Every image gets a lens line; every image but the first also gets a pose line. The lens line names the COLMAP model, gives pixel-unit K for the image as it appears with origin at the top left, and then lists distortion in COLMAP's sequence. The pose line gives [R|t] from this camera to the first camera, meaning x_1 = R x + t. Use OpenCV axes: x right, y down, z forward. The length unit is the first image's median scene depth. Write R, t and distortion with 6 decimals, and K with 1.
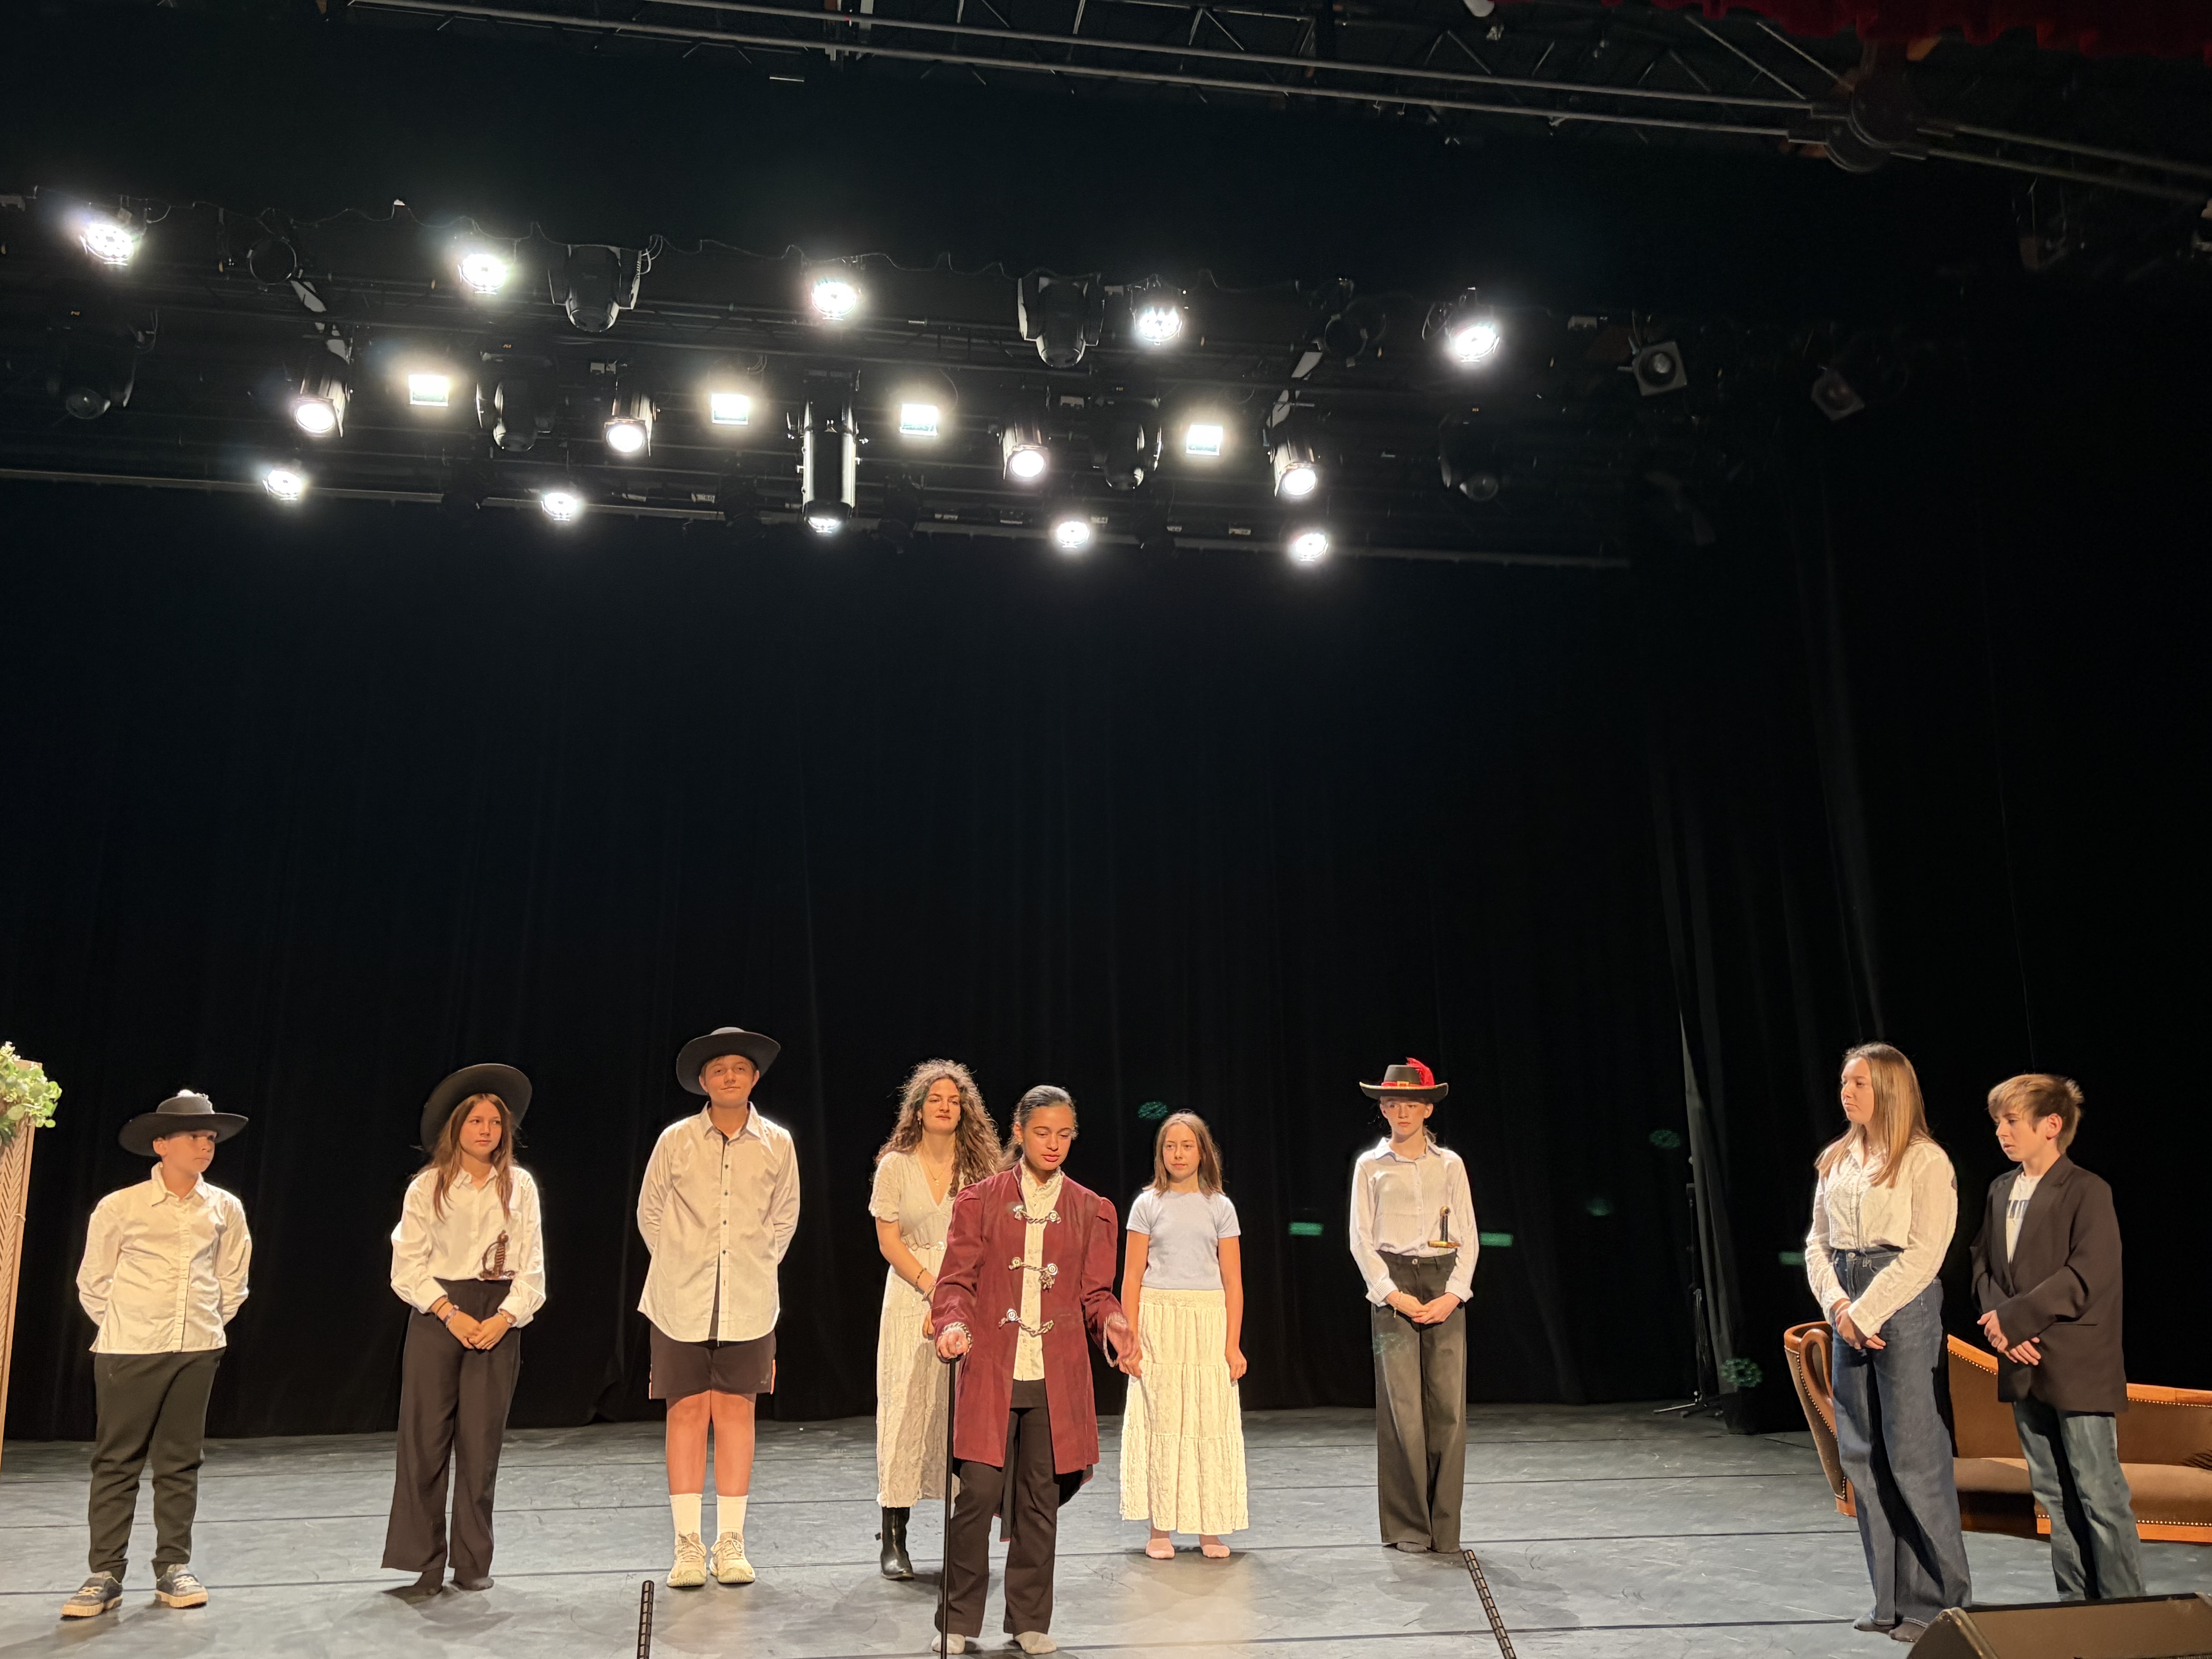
lens RADIAL K [[1927.2, 0, 1112.8], [0, 1927.2, 826.0], [0, 0, 1]] dist [0.001399, 0.017369]
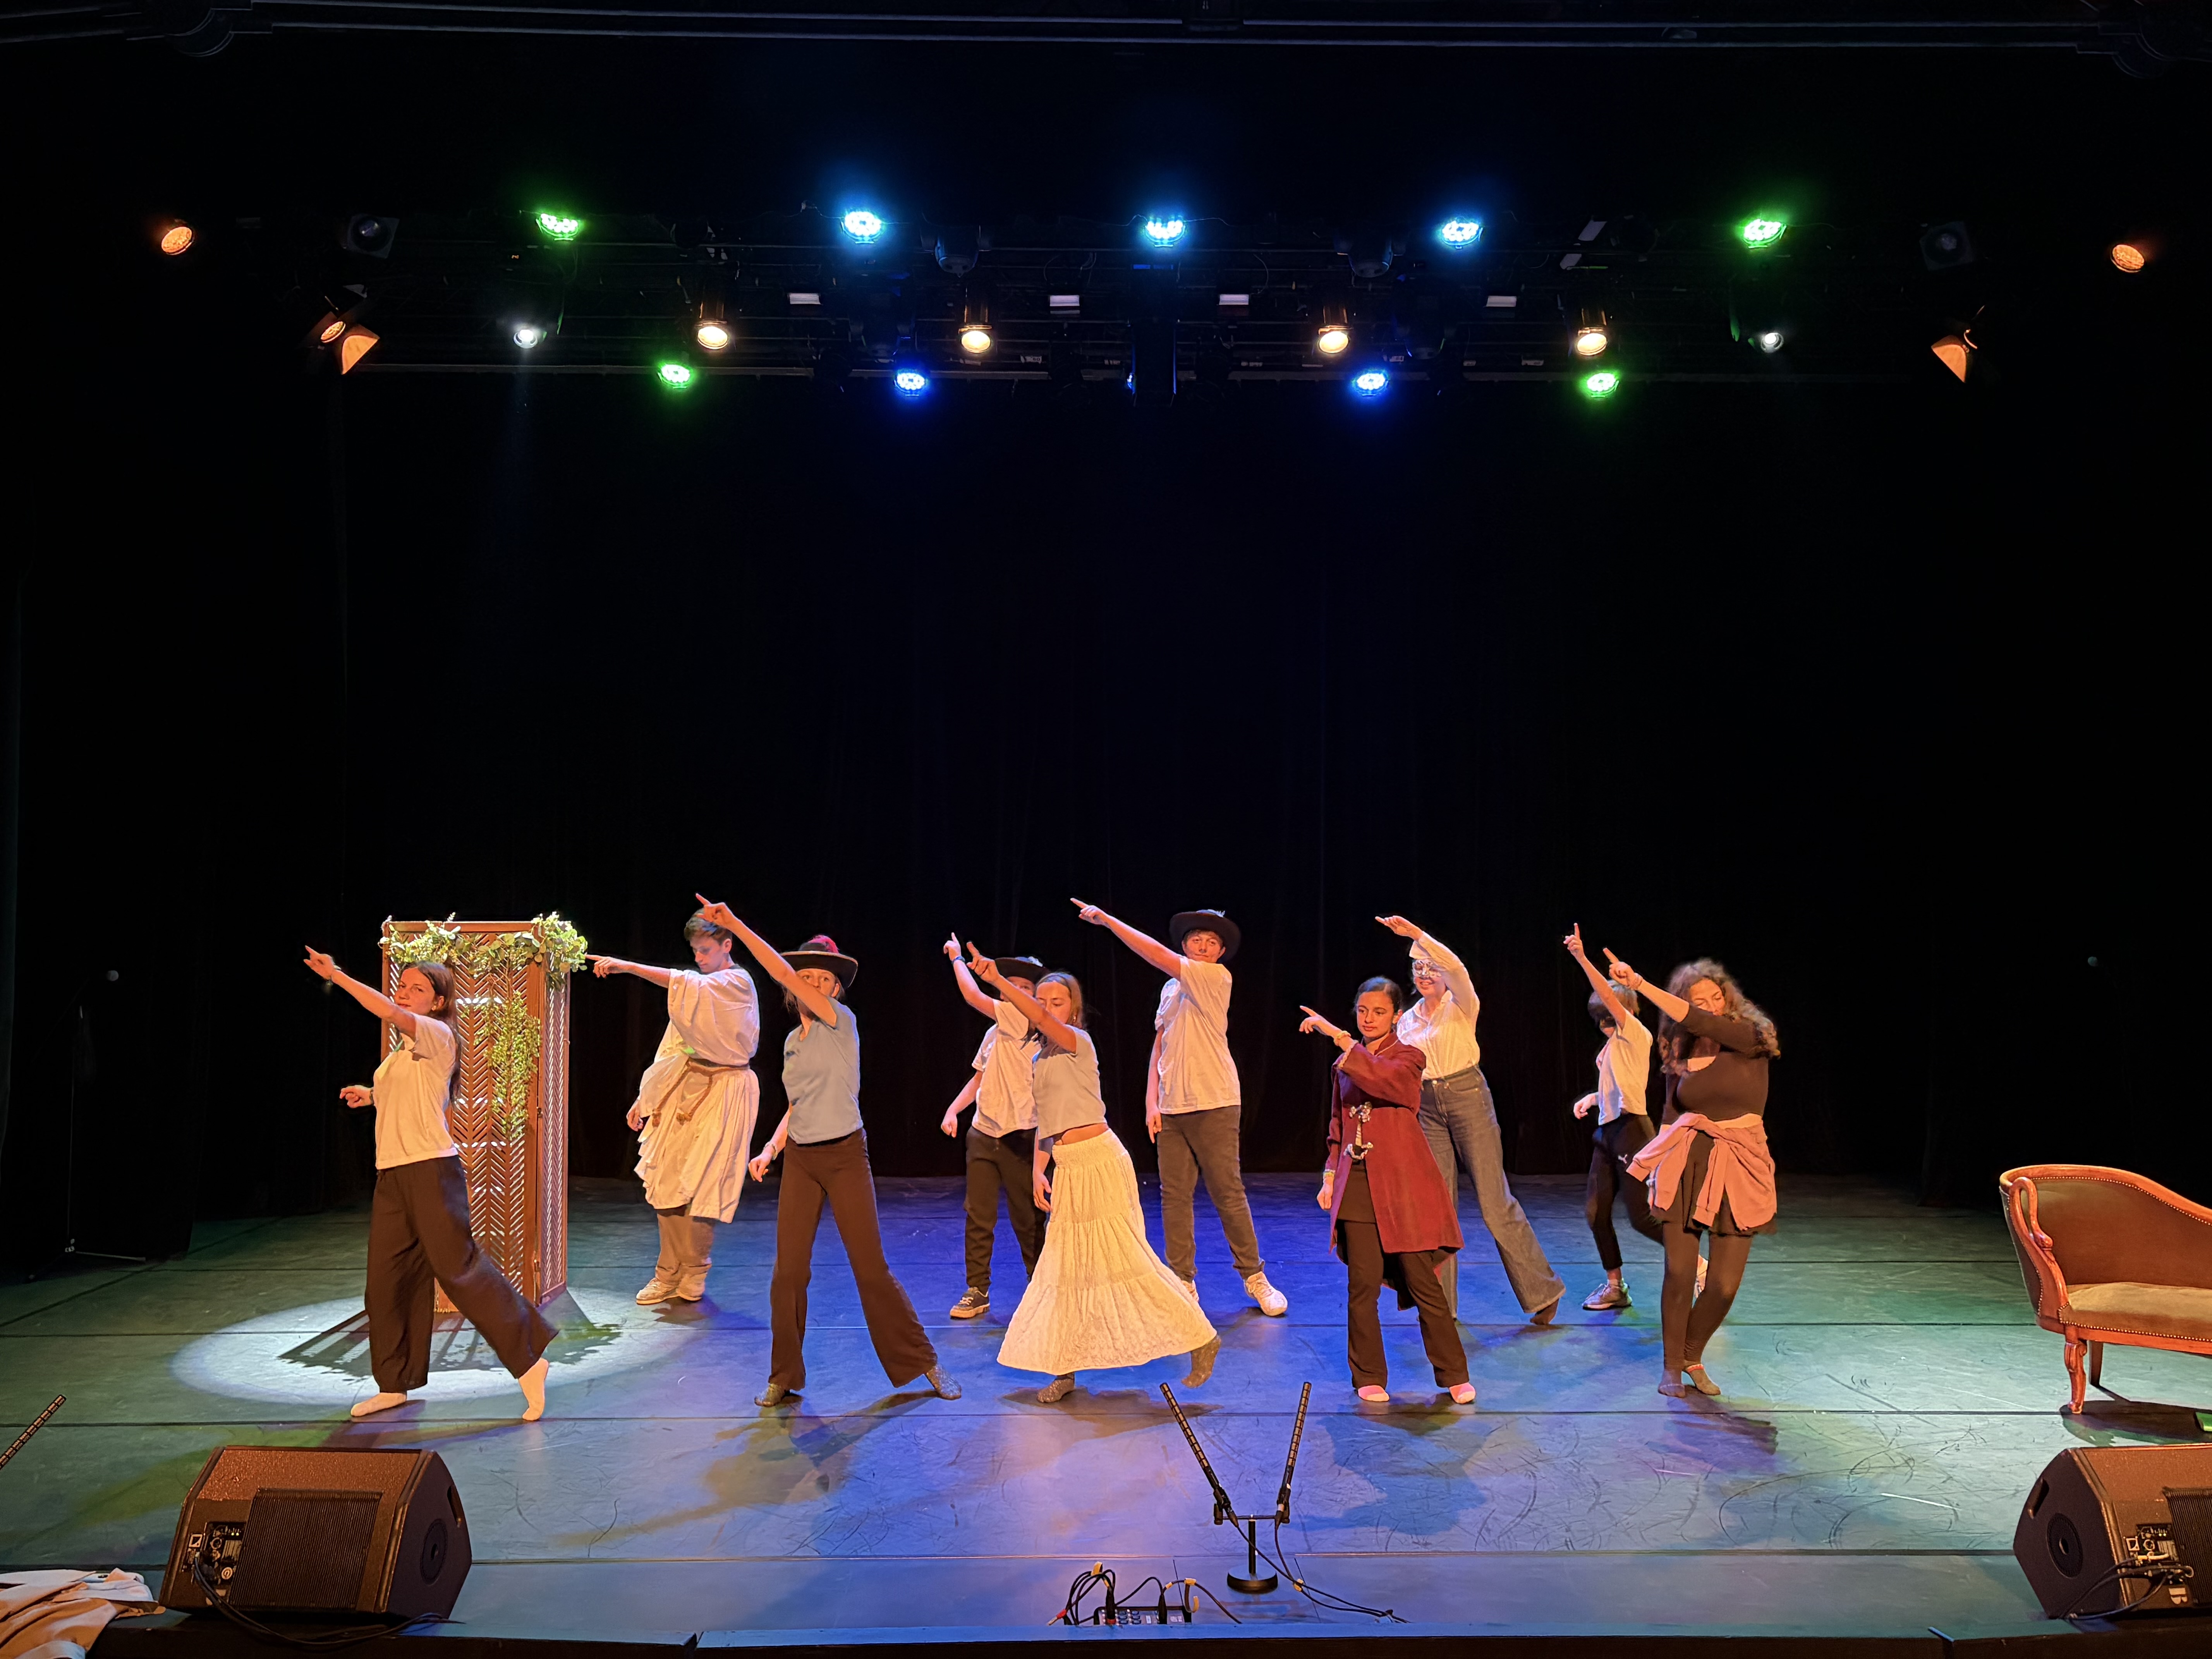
lens RADIAL K [[1927.2, 0, 1100.7], [0, 1927.2, 825.9], [0, 0, 1]] dist [0.001399, 0.017369]
pose [[0.988968, -0.002574, -0.148109, -0.016080], [0.024138, 0.989285, 0.143987, -0.085091], [0.146151, -0.145973, 0.978433, -0.136294]]
